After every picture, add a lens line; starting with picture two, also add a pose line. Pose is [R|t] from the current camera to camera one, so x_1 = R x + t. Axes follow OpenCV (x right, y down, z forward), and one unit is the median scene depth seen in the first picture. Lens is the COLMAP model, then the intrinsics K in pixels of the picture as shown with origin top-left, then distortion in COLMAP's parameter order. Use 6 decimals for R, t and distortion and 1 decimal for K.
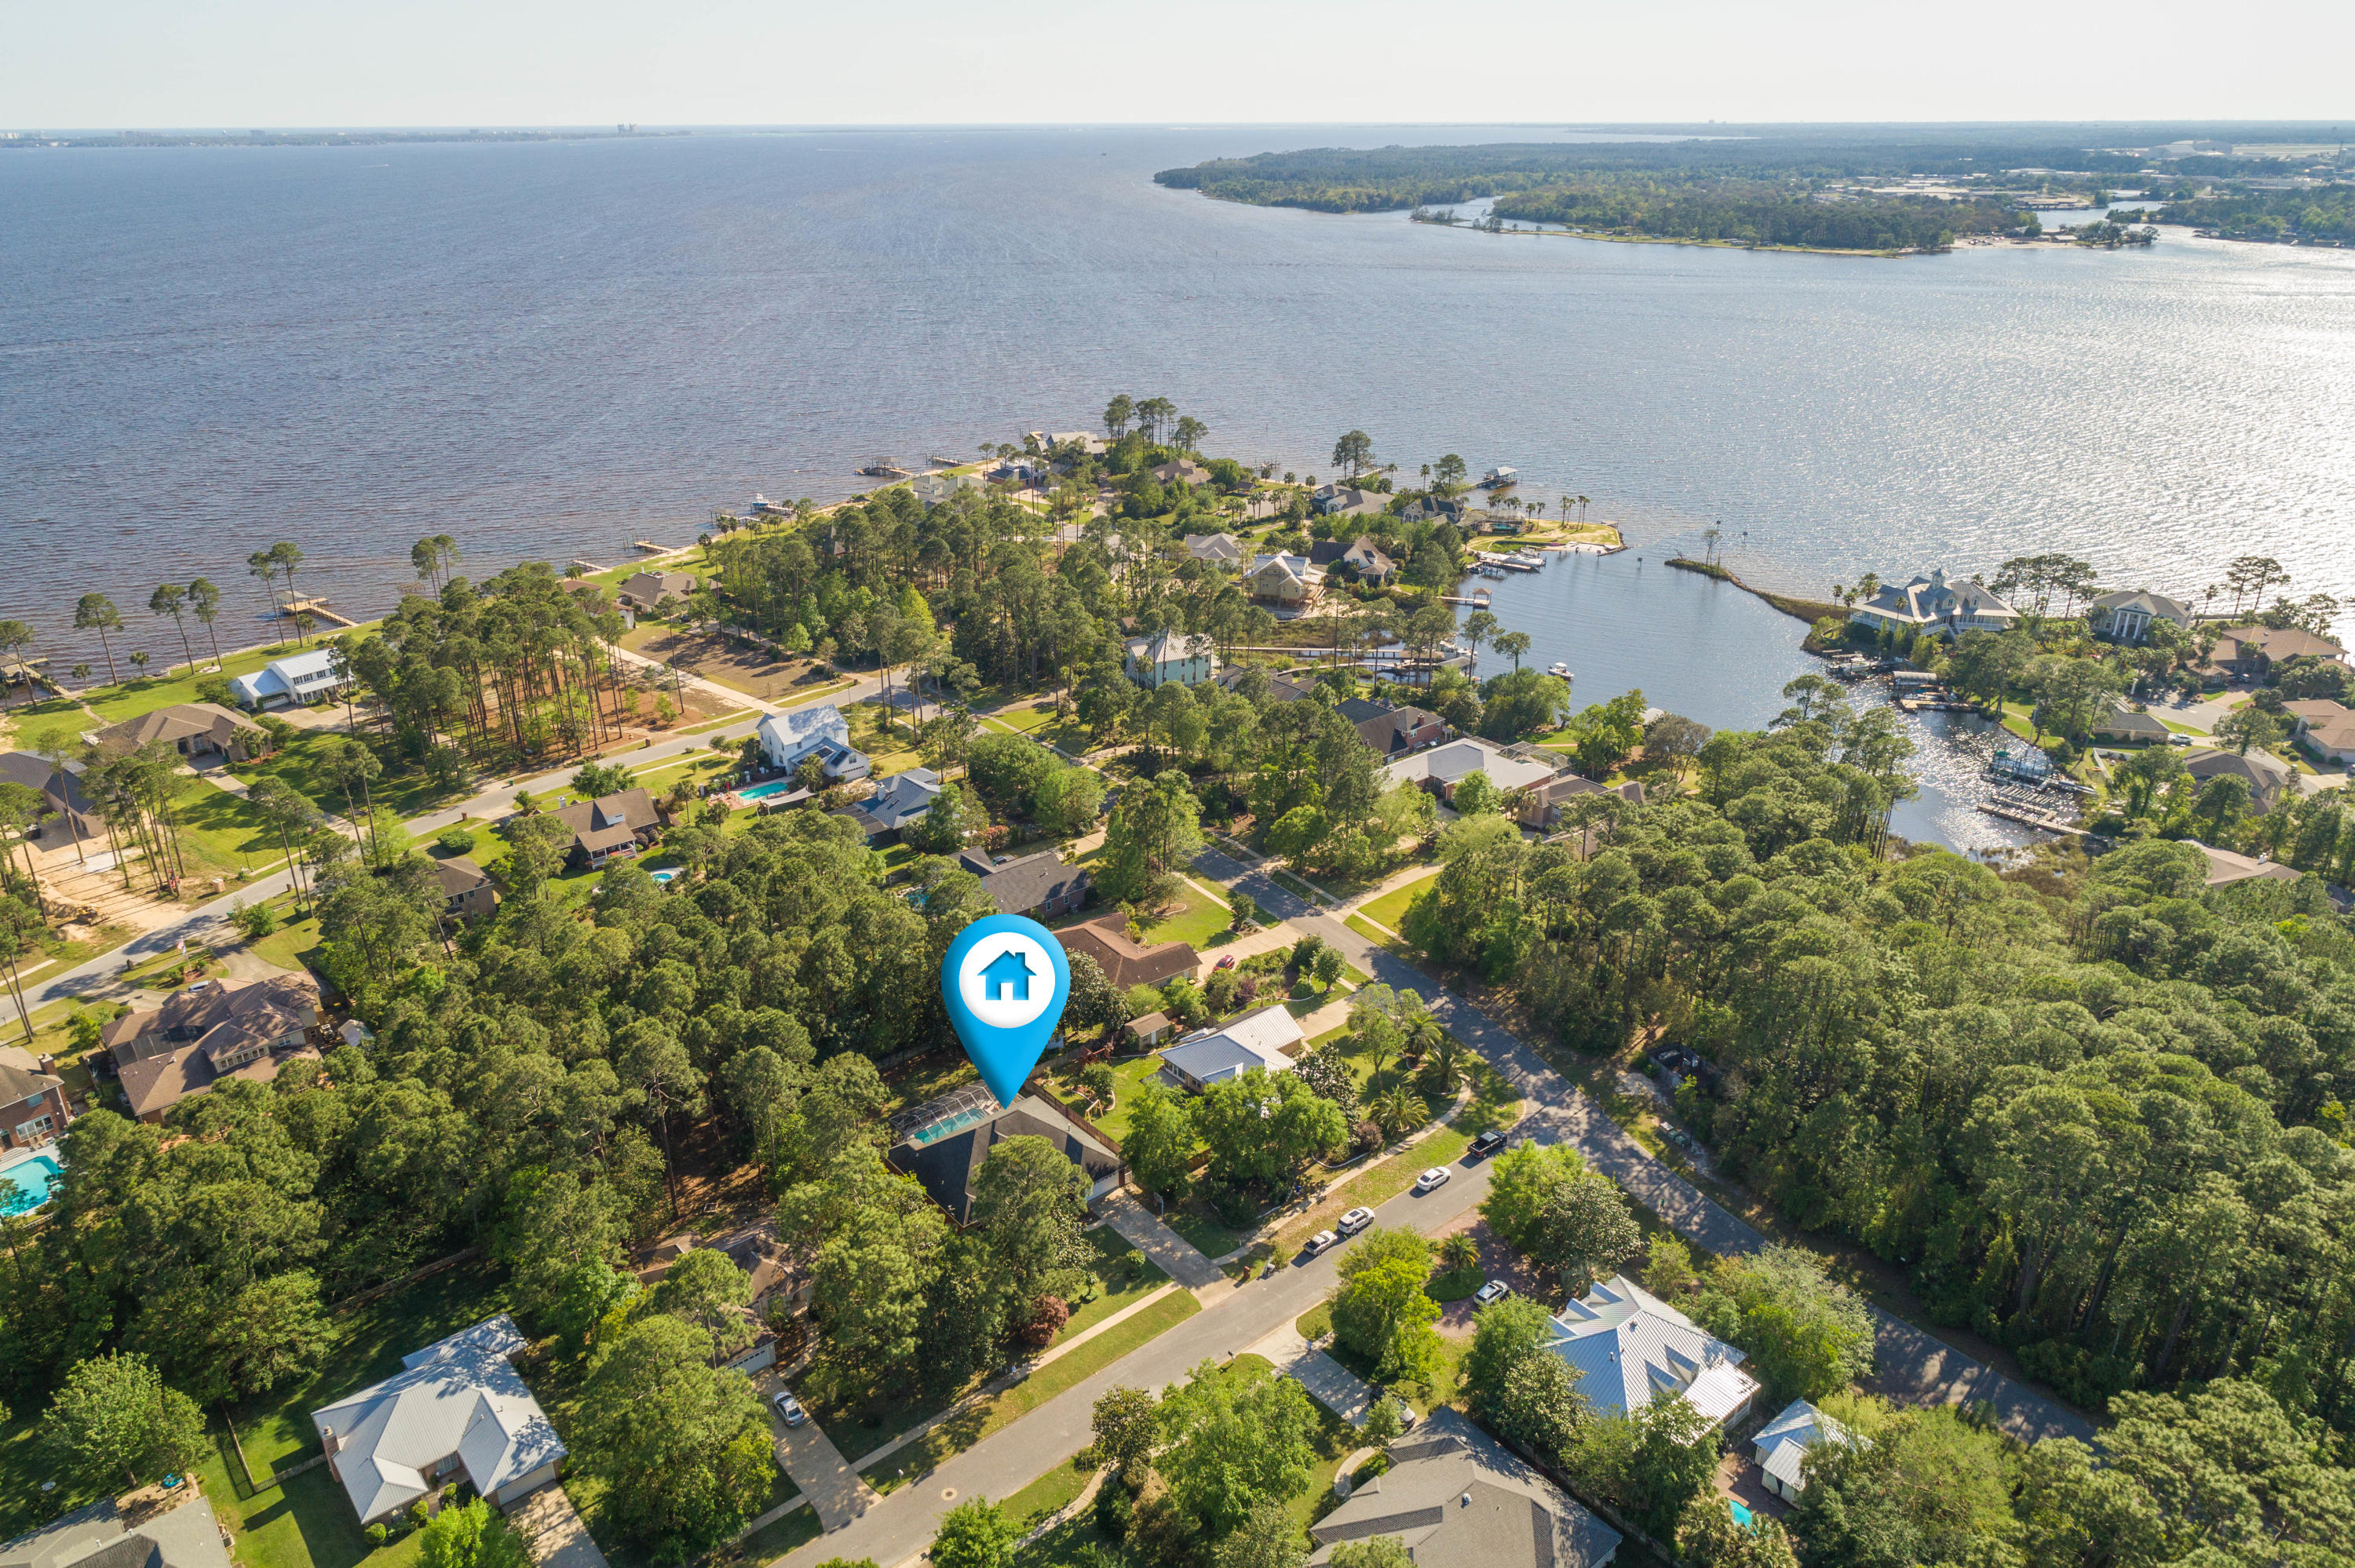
lens RADIAL K [[1588.5, 0, 1177.5], [0, 1588.5, 784.0], [0, 0, 1]] dist [-0.007472, 0.005500]
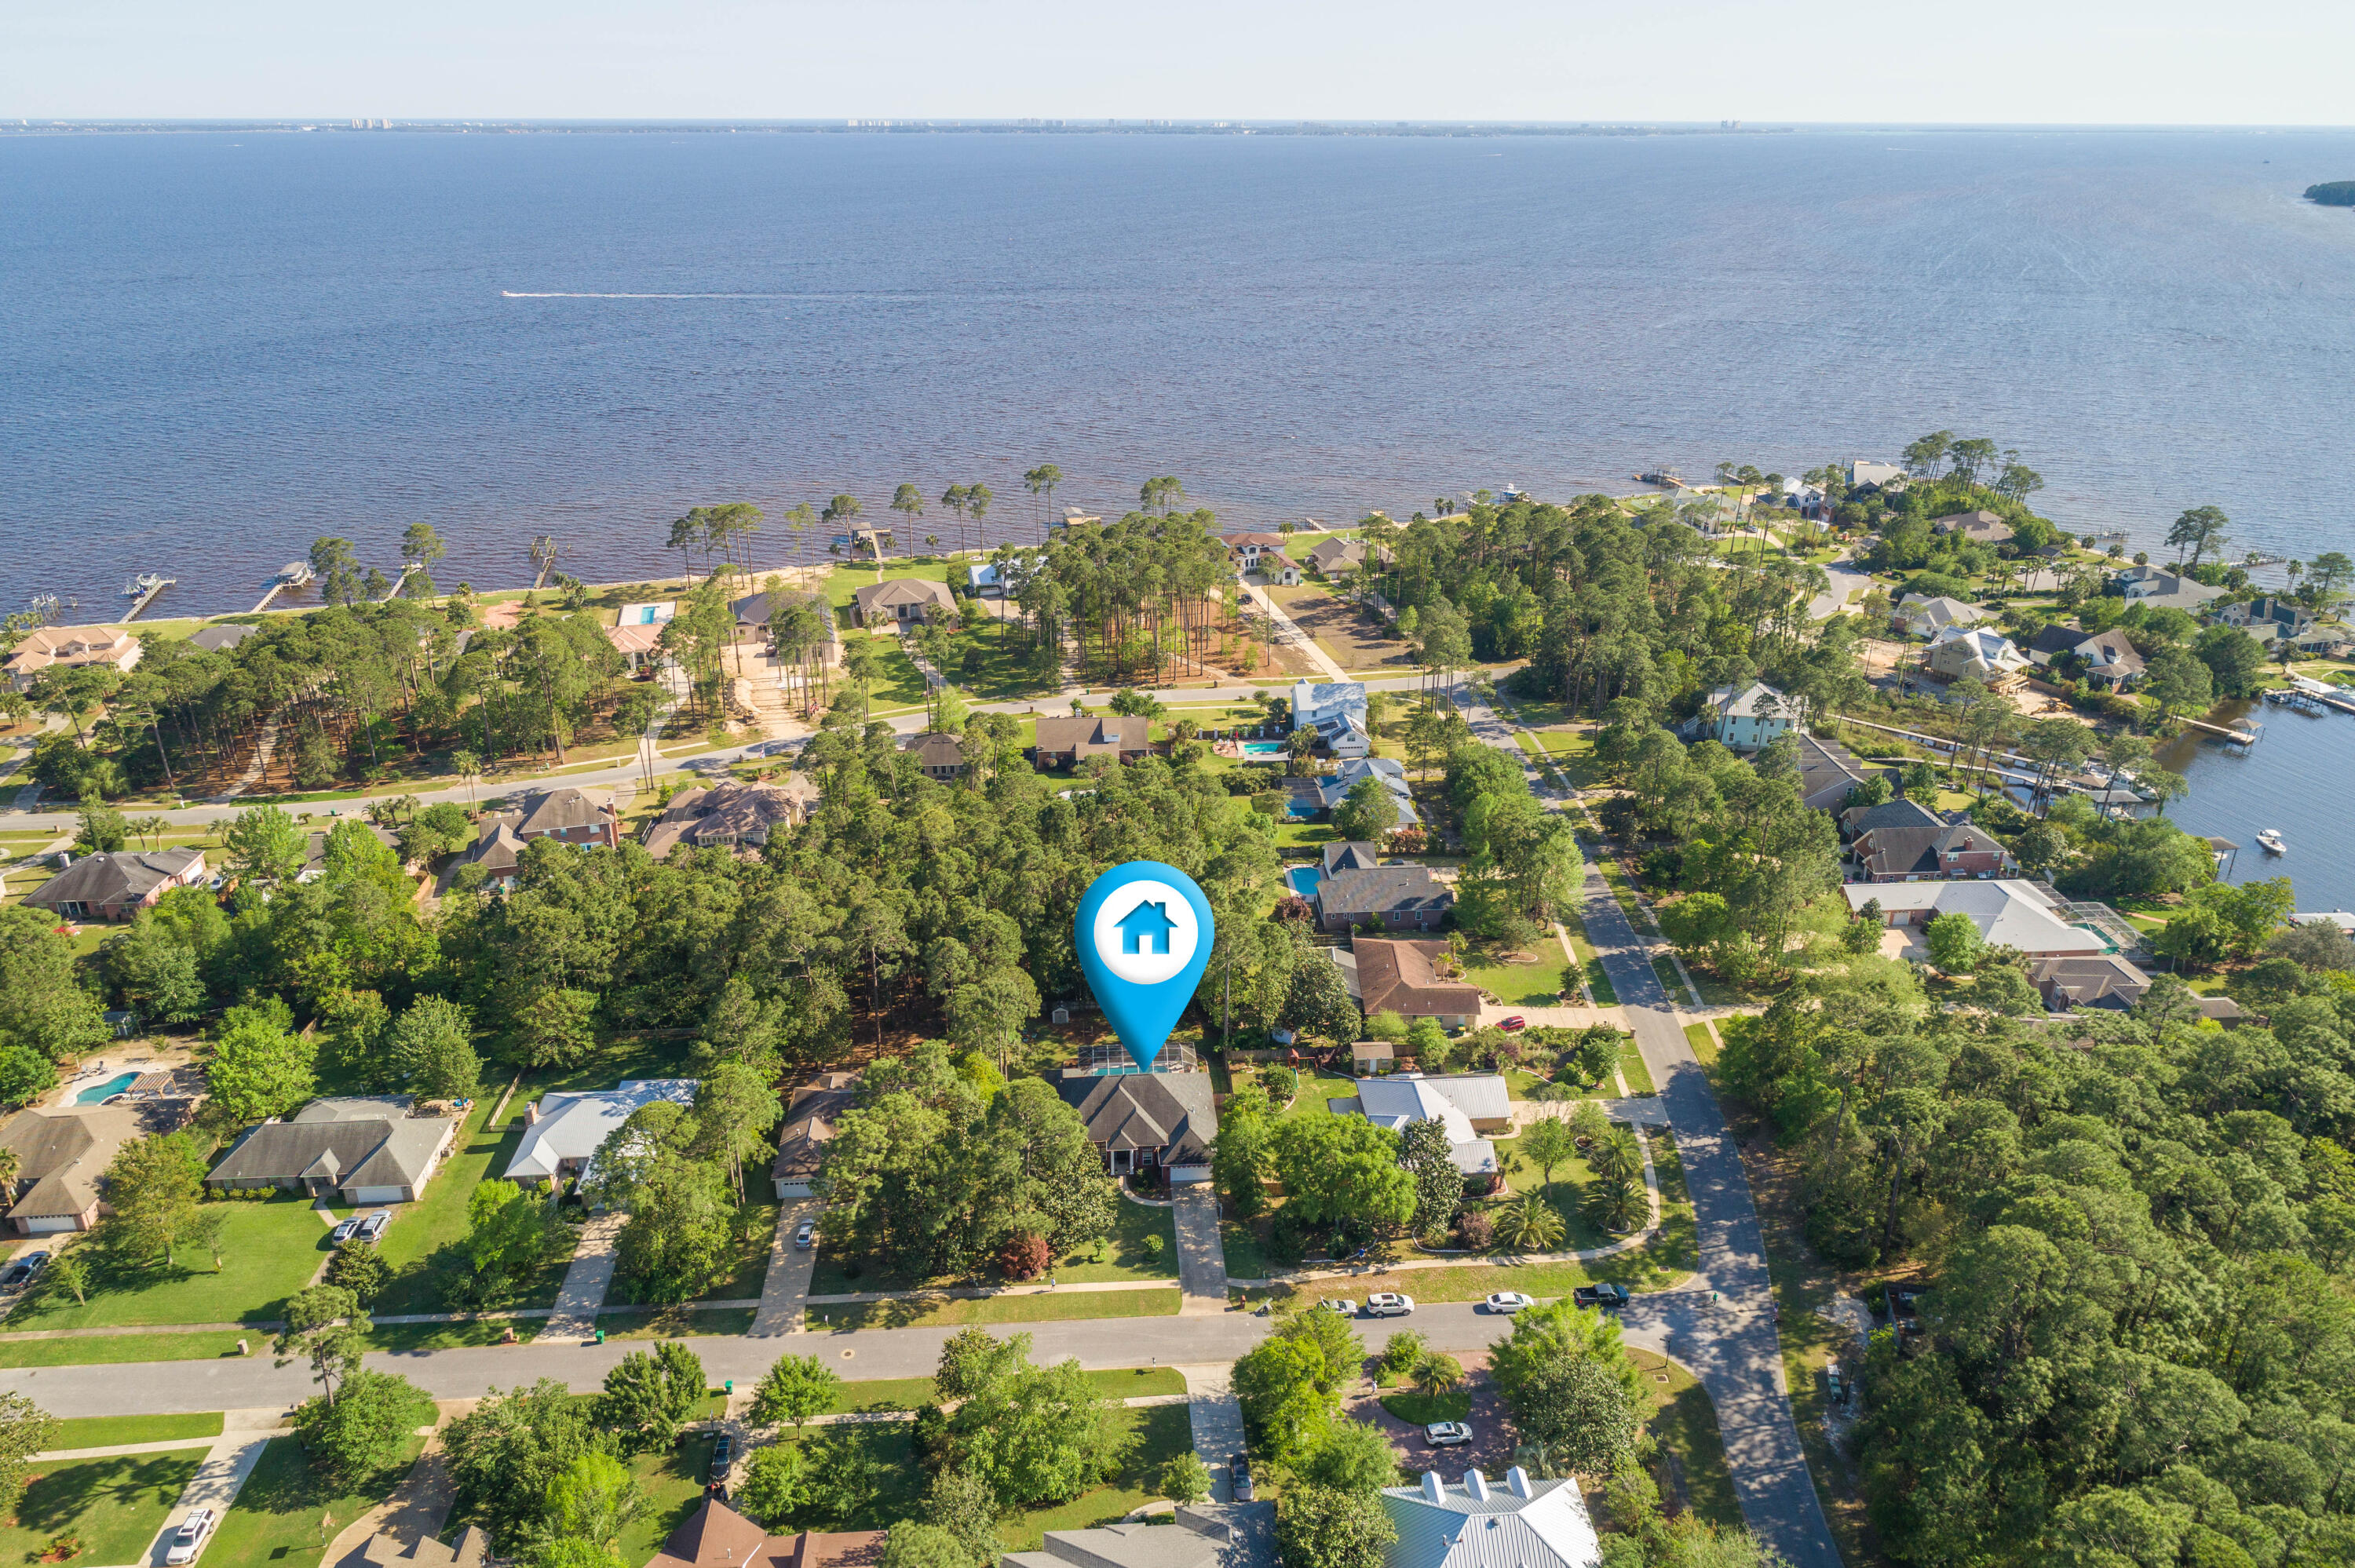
lens RADIAL K [[1577.7, 0, 1182.7], [0, 1577.7, 780.8], [0, 0, 1]] dist [-0.003485, 0.002874]
pose [[0.810034, 0.235211, -0.537141, 0.347701], [-0.234035, 0.969585, 0.071639, -0.047840], [0.537654, 0.067680, 0.840445, 0.110318]]
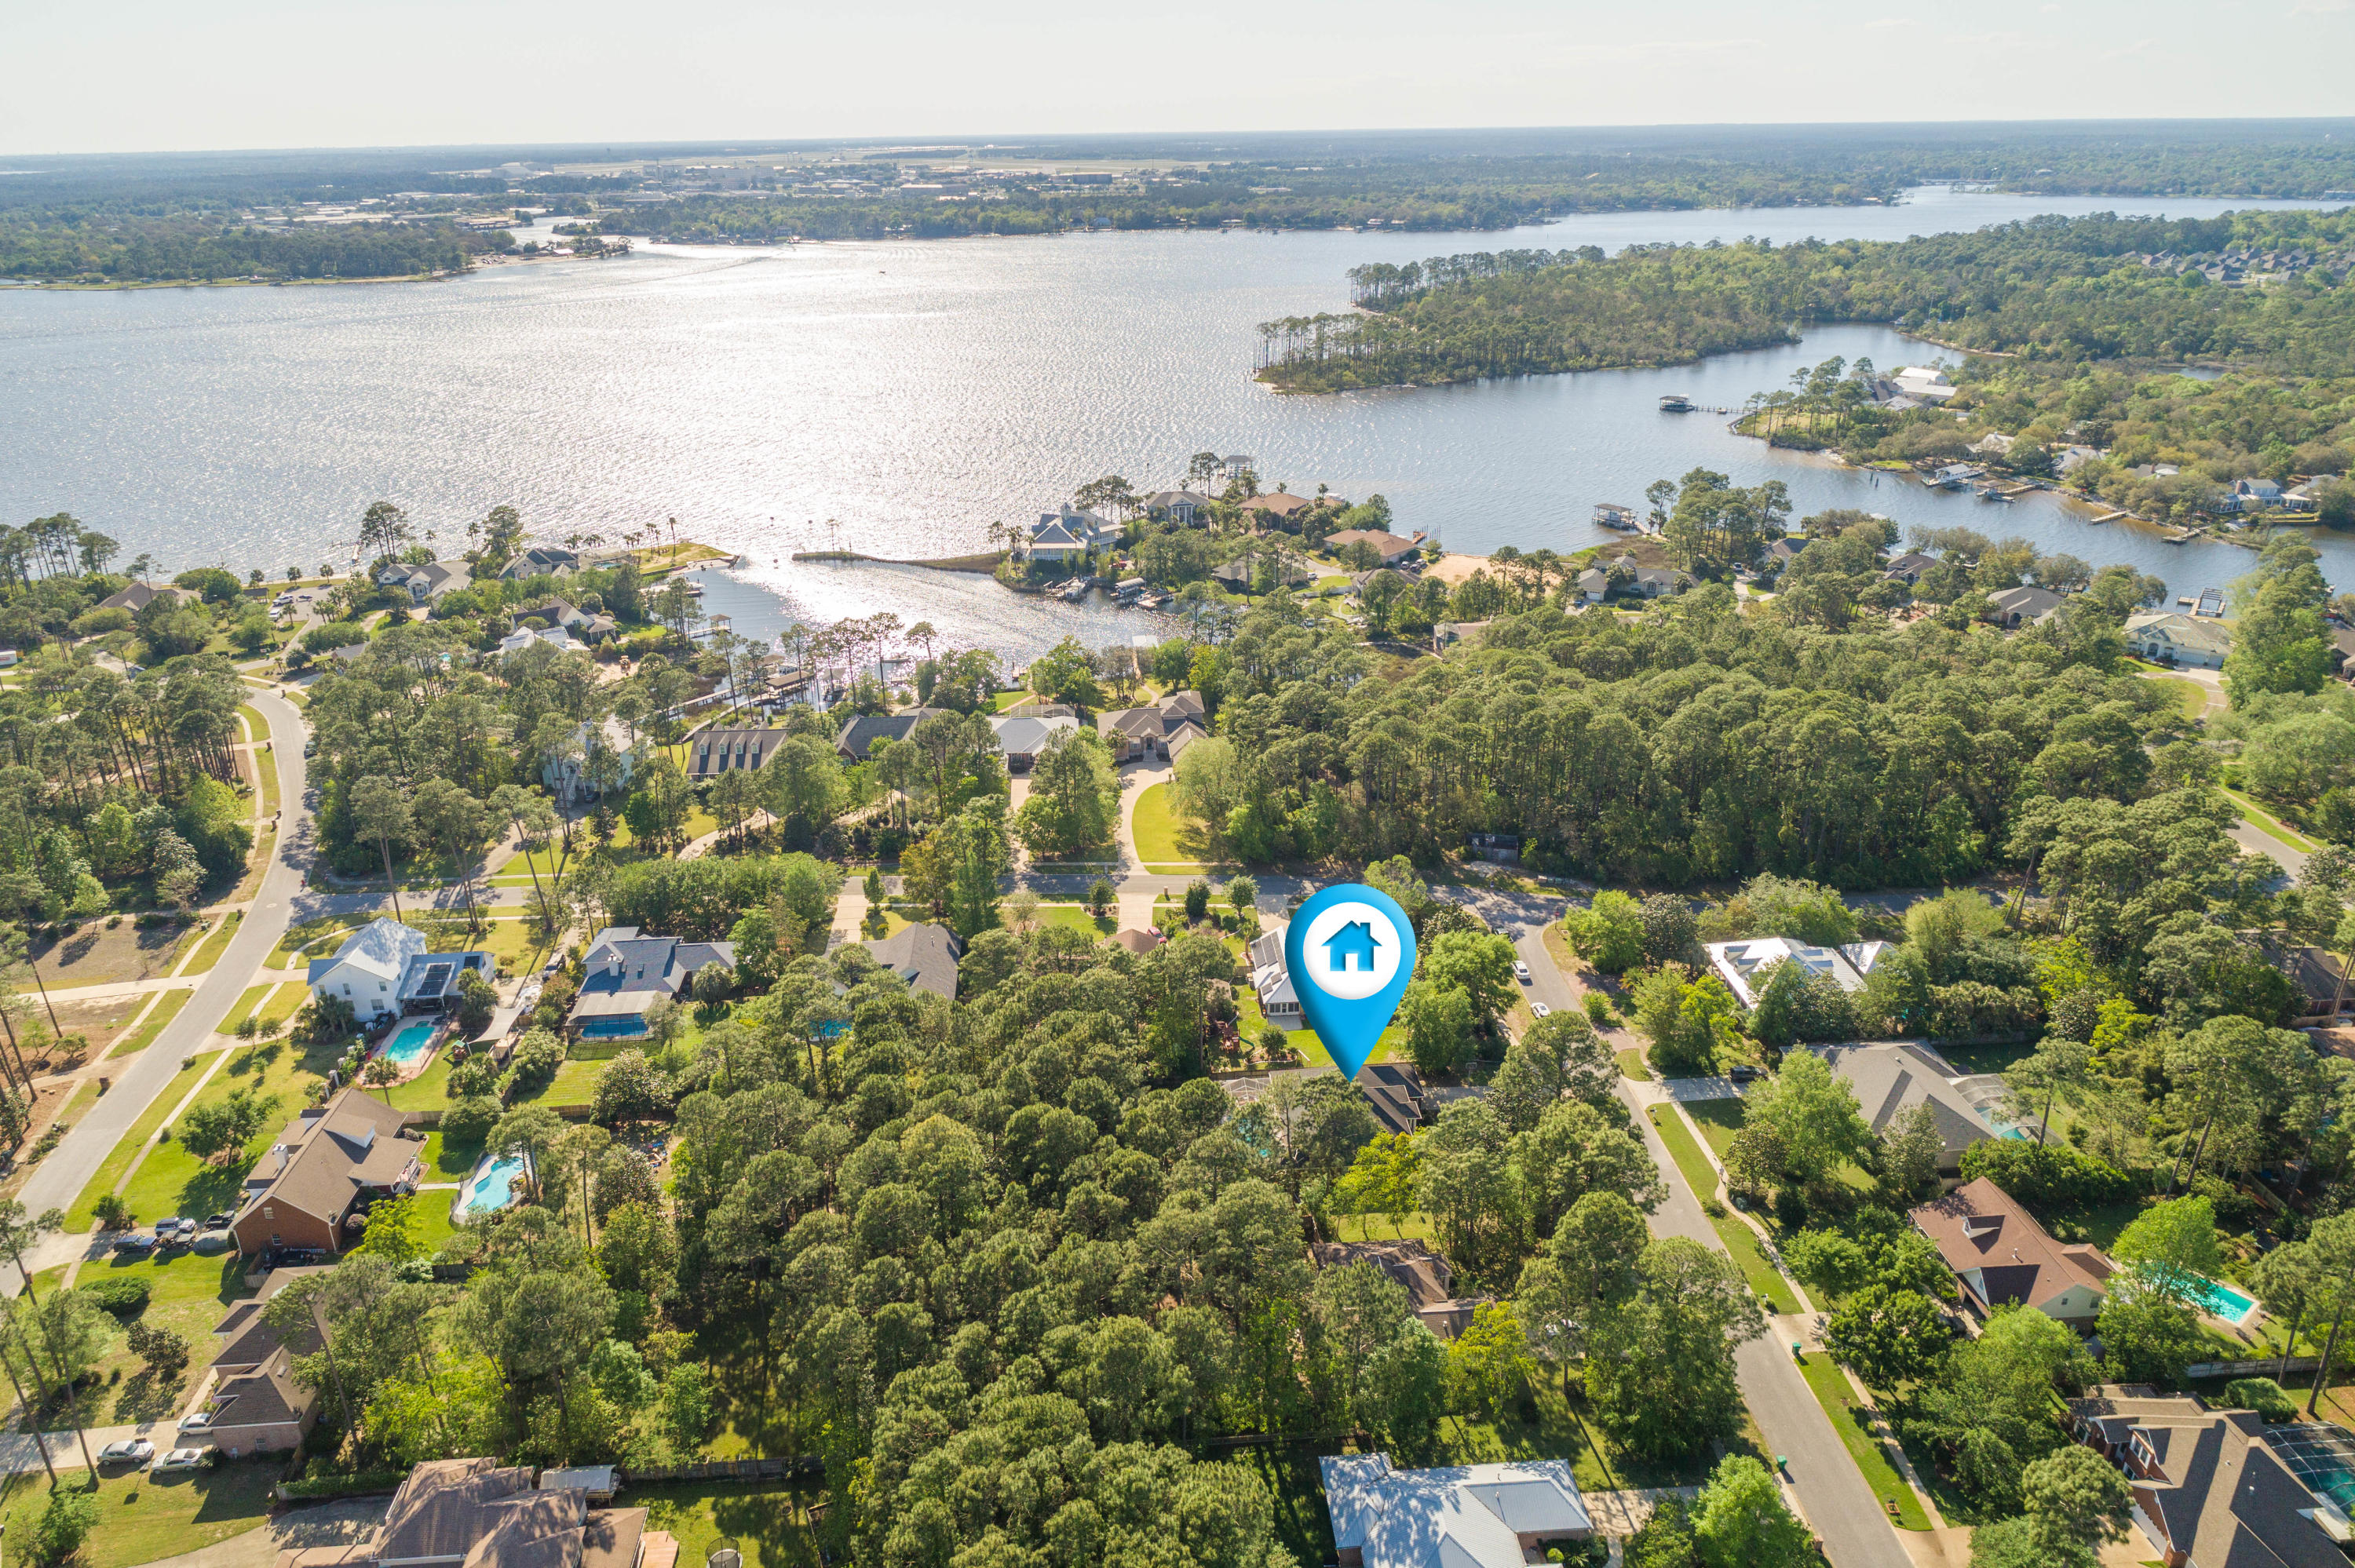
lens RADIAL K [[1577.7, 0, 1182.7], [0, 1577.7, 780.8], [0, 0, 1]] dist [-0.003485, 0.002874]
pose [[0.589740, -0.314748, 0.743734, -0.726810], [0.325077, 0.935542, 0.138152, -0.124576], [-0.739277, 0.160297, 0.654044, 0.295477]]
